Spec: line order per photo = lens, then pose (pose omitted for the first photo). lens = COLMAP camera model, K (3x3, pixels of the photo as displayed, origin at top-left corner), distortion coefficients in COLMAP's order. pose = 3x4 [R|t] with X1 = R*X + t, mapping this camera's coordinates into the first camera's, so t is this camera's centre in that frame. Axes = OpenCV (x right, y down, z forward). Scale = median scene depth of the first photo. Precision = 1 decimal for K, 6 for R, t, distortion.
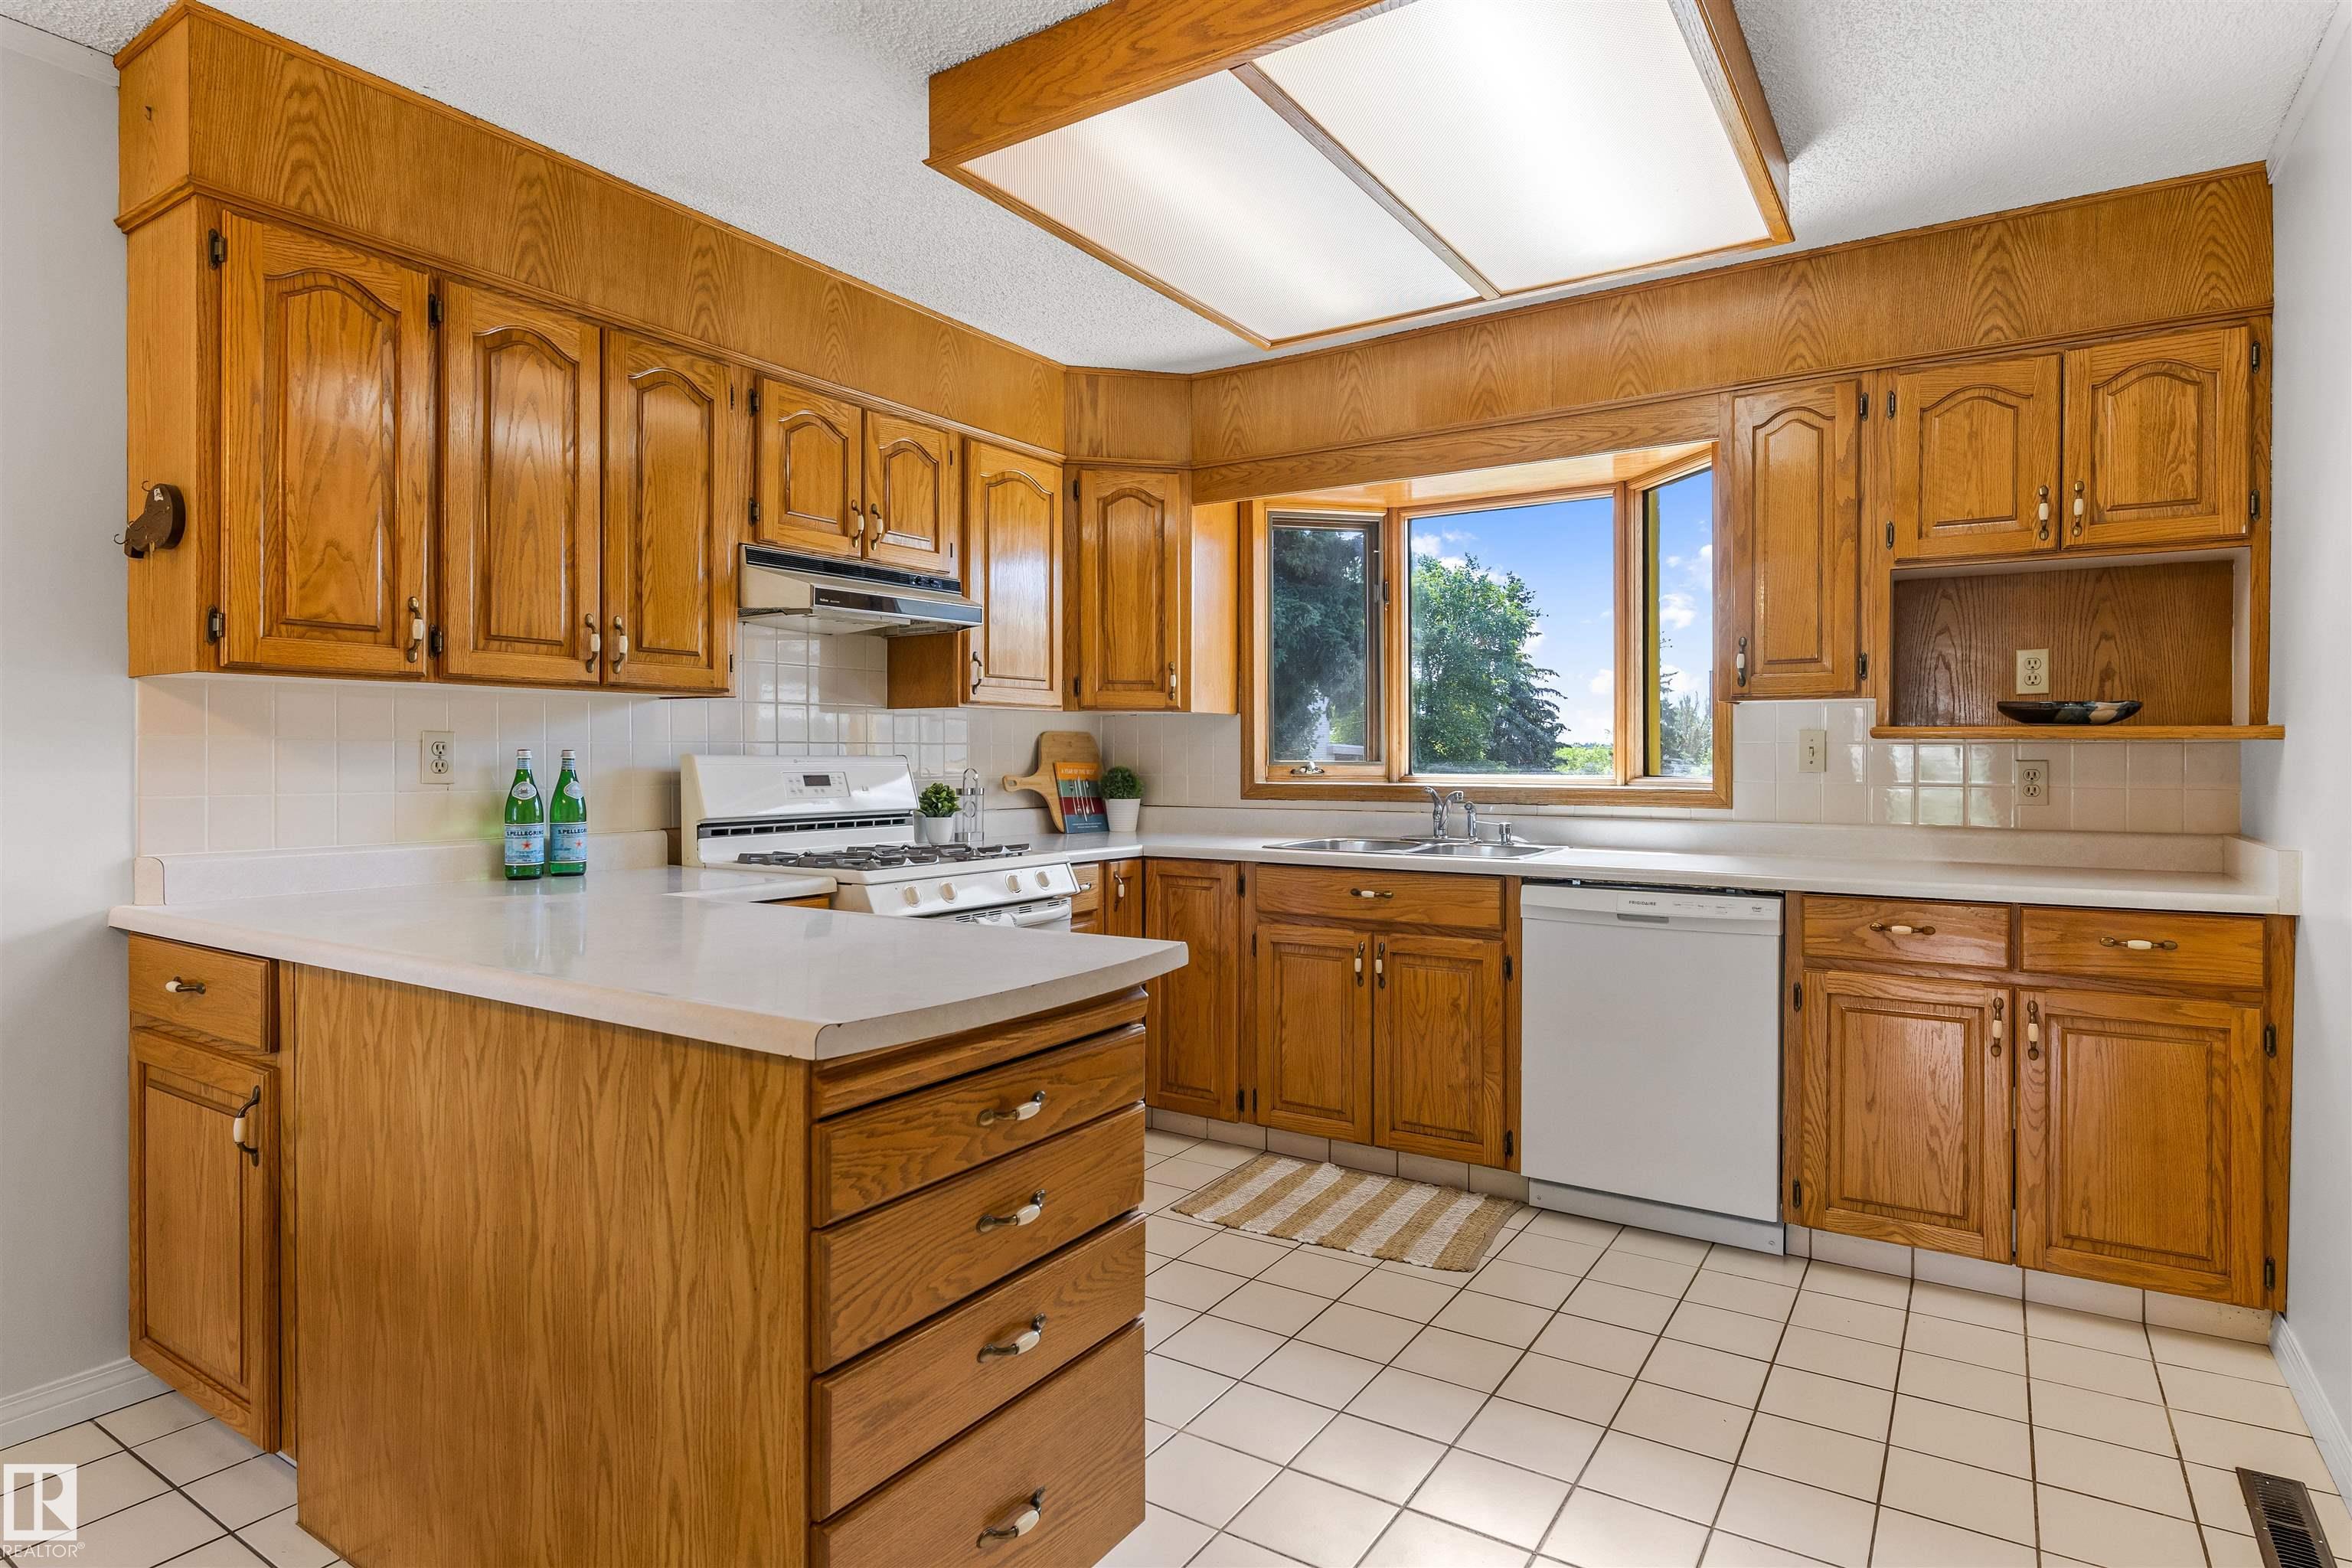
lens RADIAL K [[1268.6, 0, 1171.6], [0, 1268.6, 767.5], [0, 0, 1]] dist [-0.000779, -0.000846]
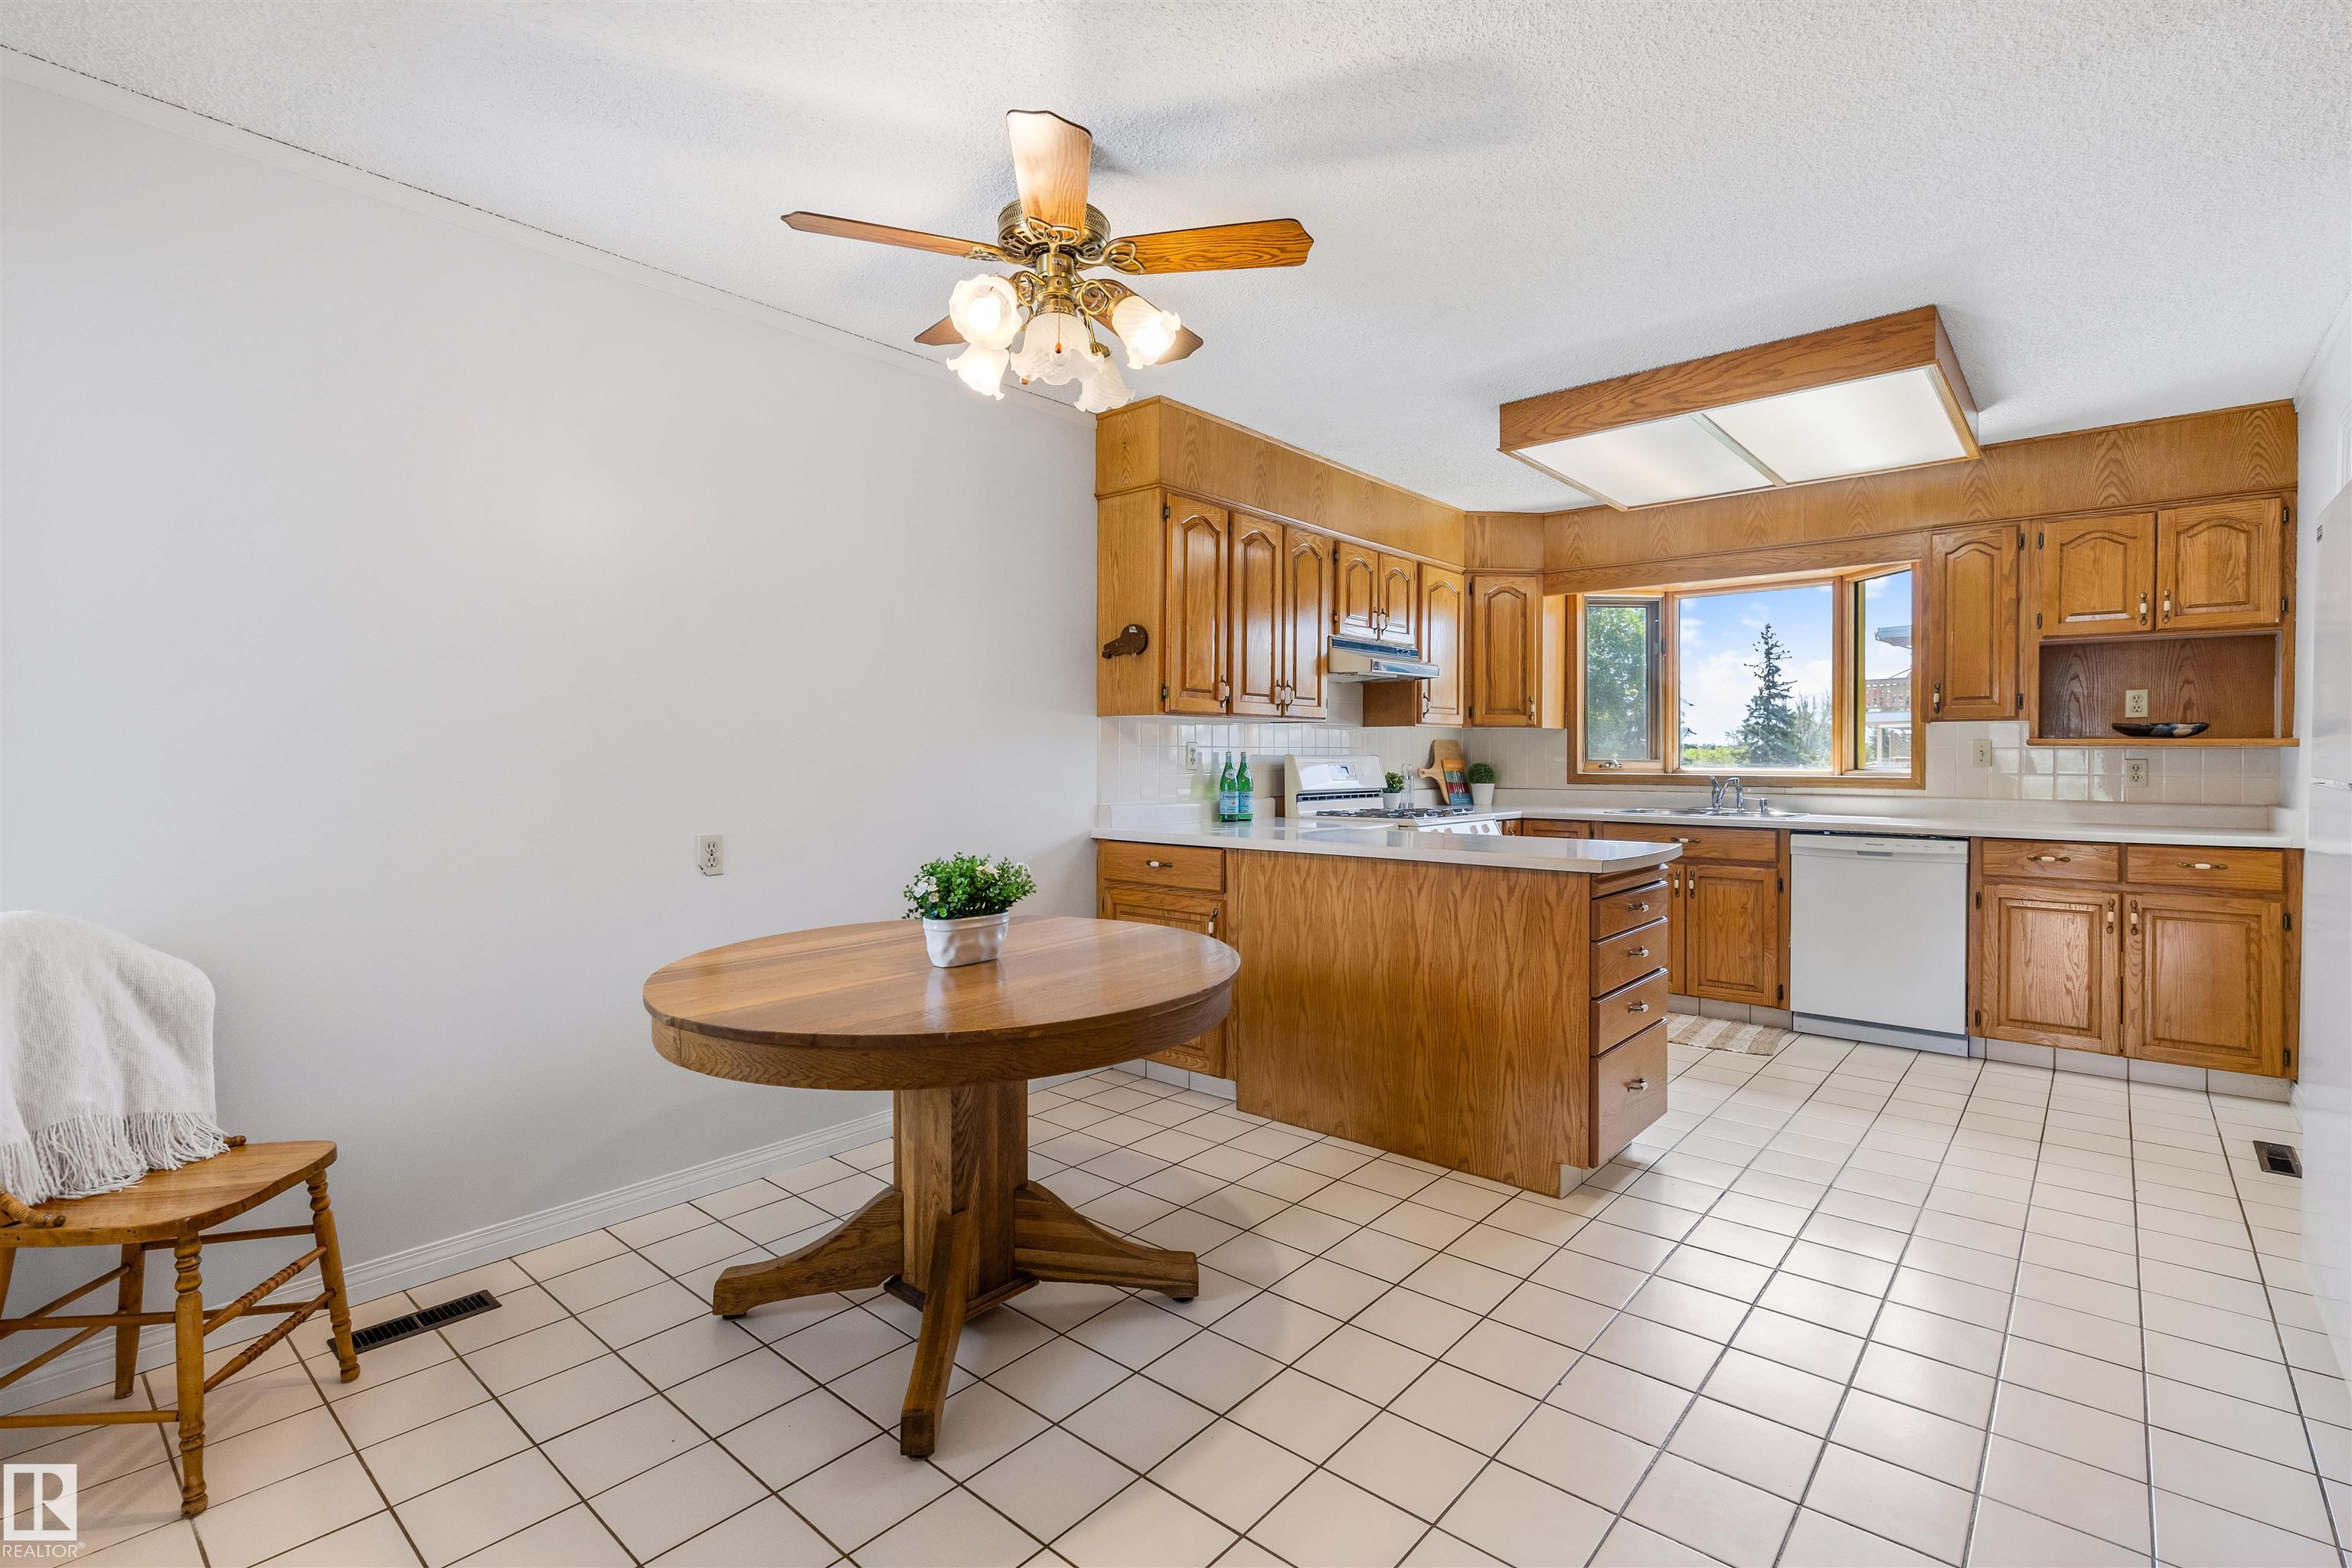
lens RADIAL K [[1092.9, 0, 1169.6], [0, 1092.9, 766.4], [0, 0, 1]] dist [0.002465, -0.000063]
pose [[0.990737, 0.002573, -0.135773, -0.365302], [-0.002449, 0.999996, 0.001074, 0.005427], [0.135776, -0.000732, 0.990739, -0.570853]]
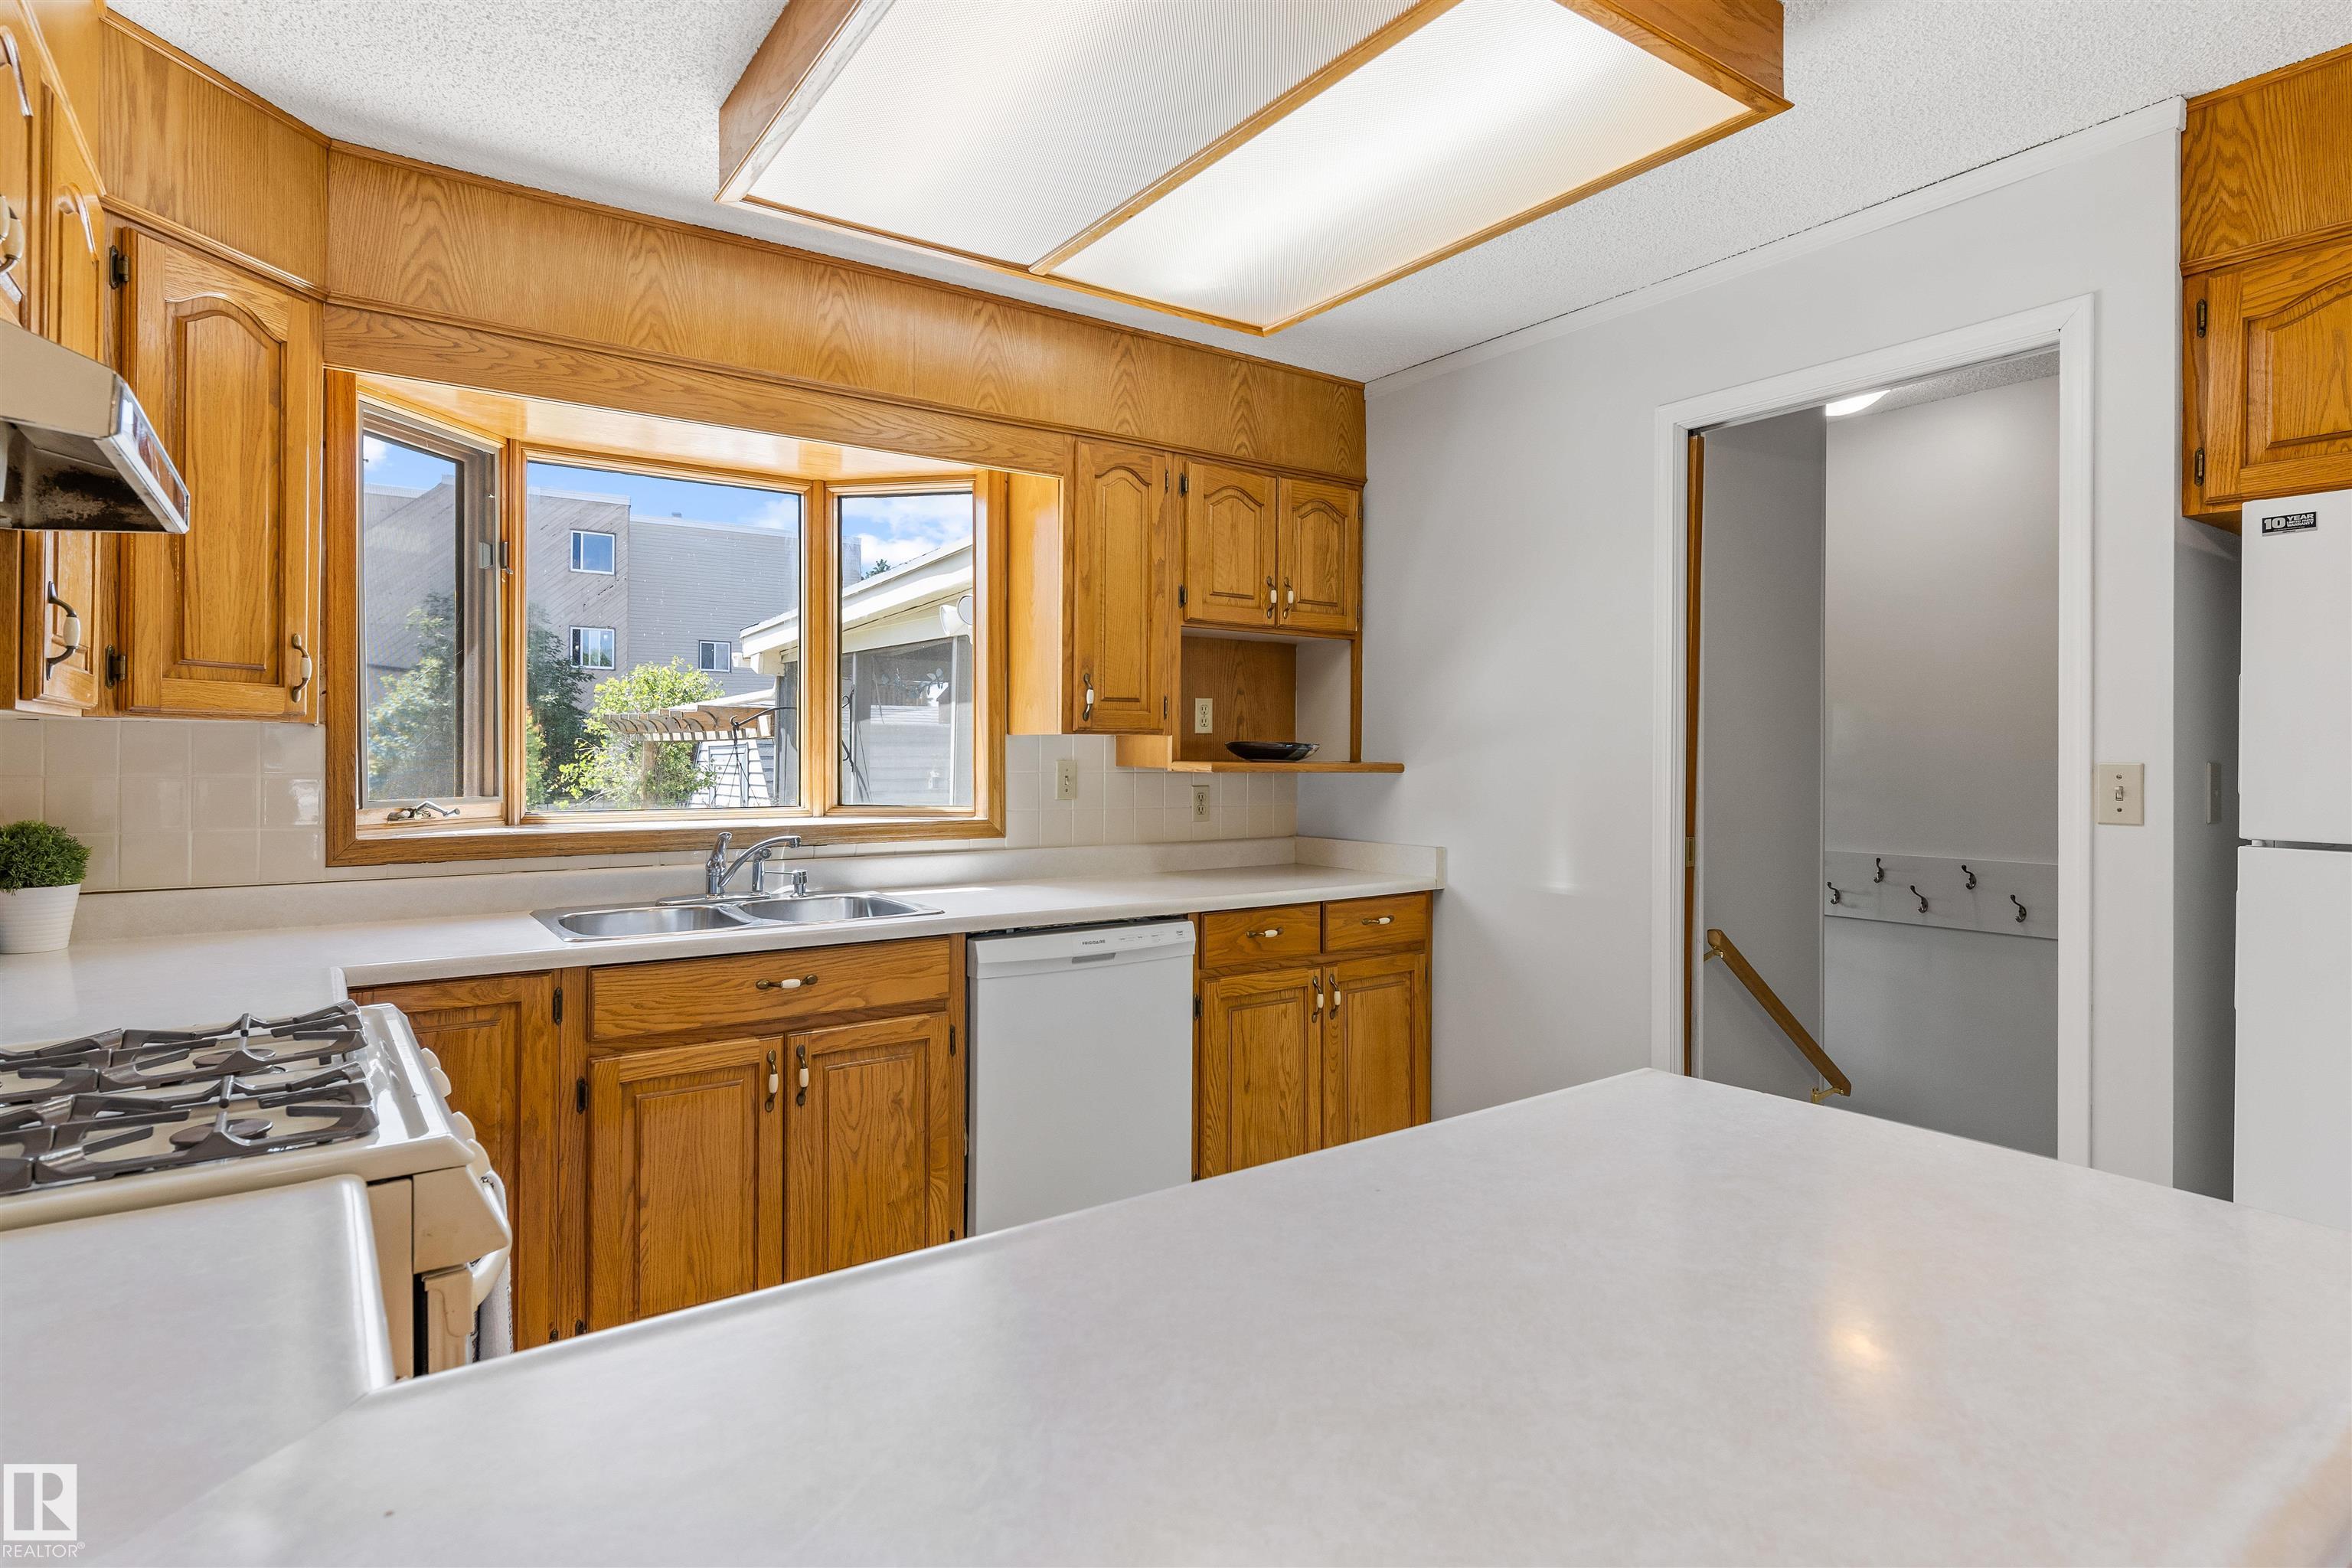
lens RADIAL K [[1226.6, 0, 1177.7], [0, 1226.6, 744.1], [0, 0, 1]] dist [-0.001129, 0.000286]
pose [[0.367698, 0.008272, 0.929909, -0.505422], [0.005780, 0.999921, -0.011180, -0.036451], [-0.929927, 0.009486, 0.367621, 0.616448]]
